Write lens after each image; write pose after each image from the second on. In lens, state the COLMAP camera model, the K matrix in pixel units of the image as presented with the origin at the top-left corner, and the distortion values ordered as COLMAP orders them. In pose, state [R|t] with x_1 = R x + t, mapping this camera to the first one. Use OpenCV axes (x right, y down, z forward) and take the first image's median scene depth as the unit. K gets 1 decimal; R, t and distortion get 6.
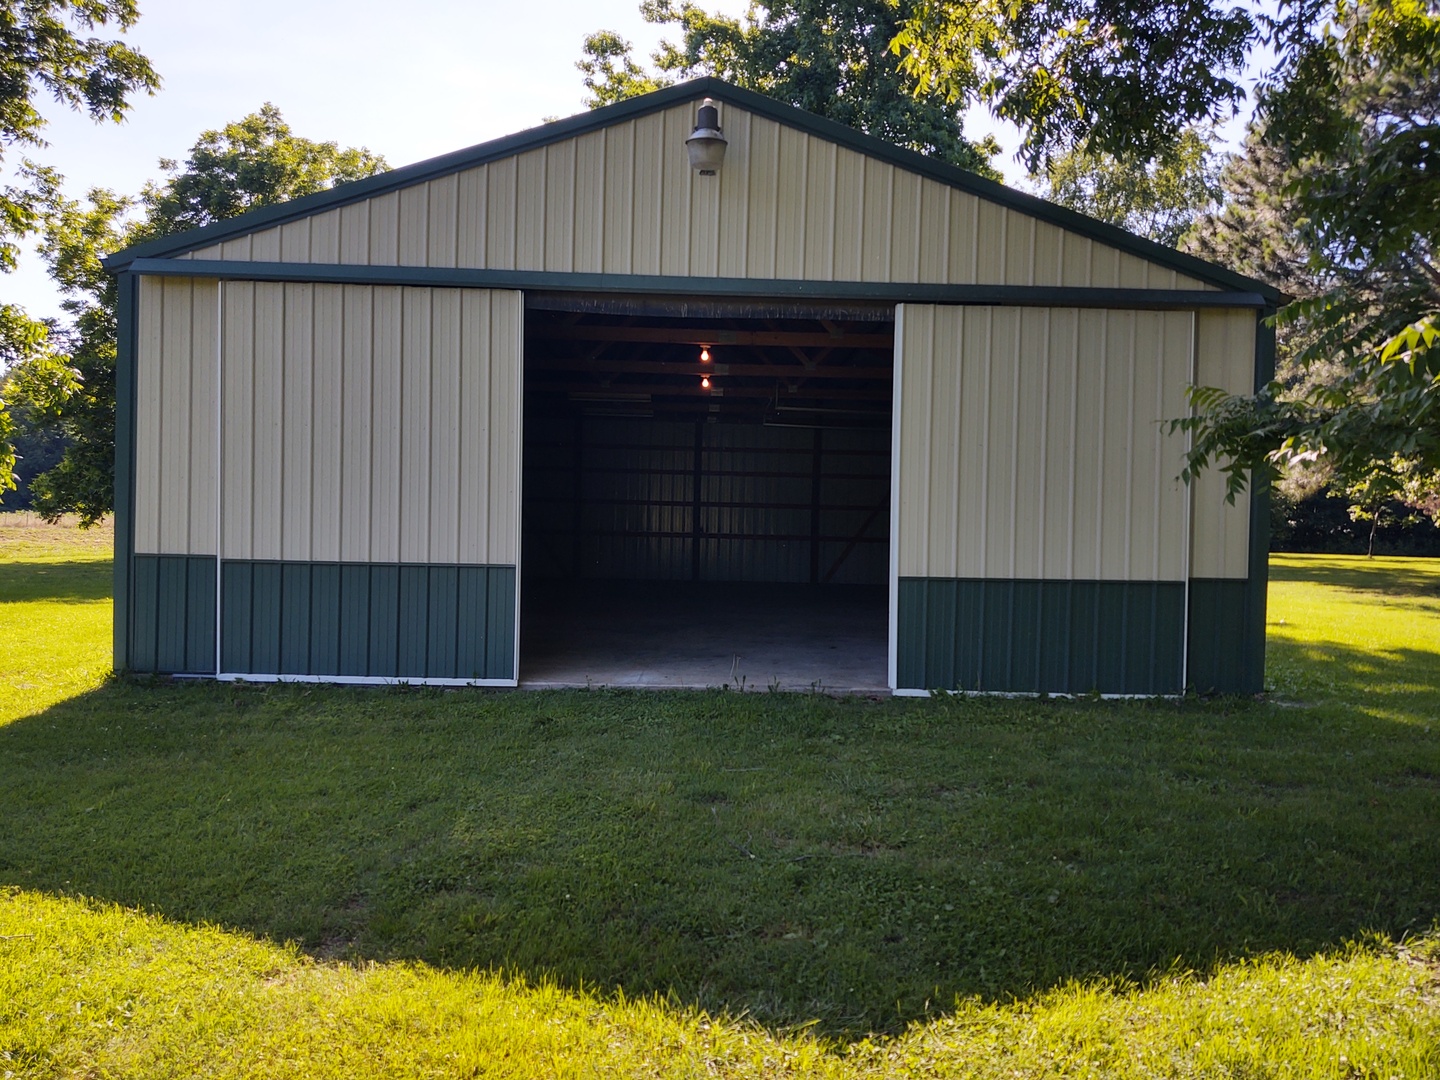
lens RADIAL K [[1090.5, 0, 720.0], [0, 1090.5, 540.0], [0, 0, 1]] dist [0.013756, -0.028705]
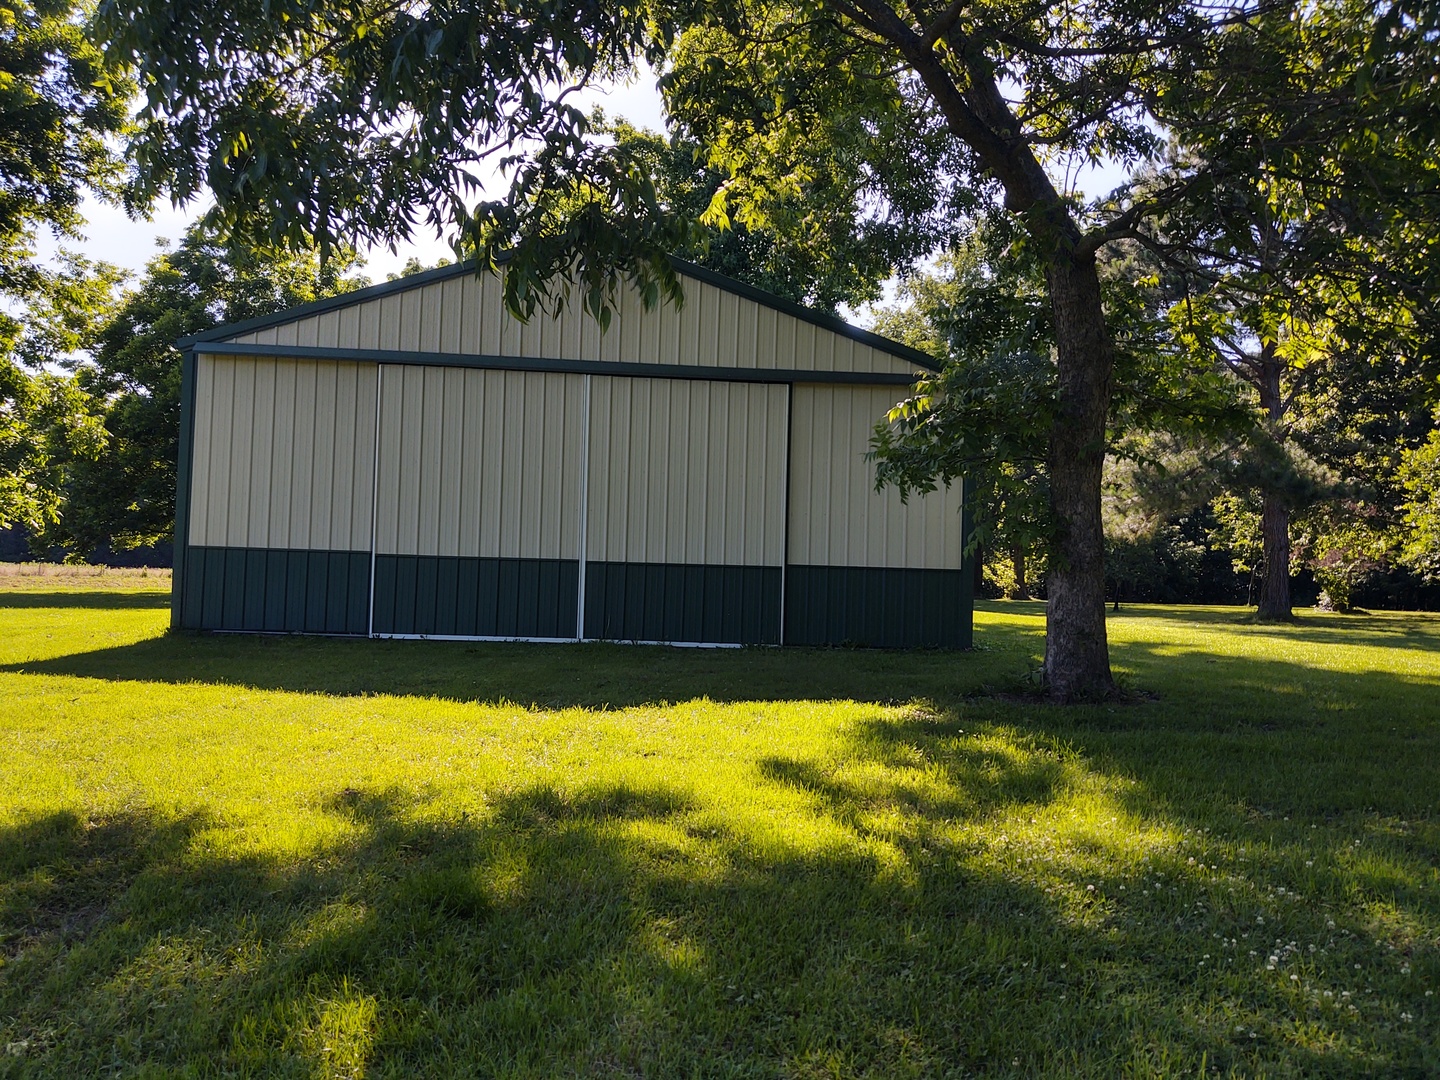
lens RADIAL K [[1091.0, 0, 720.0], [0, 1091.0, 540.0], [0, 0, 1]] dist [0.077637, -0.230719]
pose [[0.999211, 0.009134, 0.038657, 0.048830], [-0.006980, 0.998434, -0.055503, 0.037246], [-0.039103, 0.055189, 0.997710, -0.214958]]
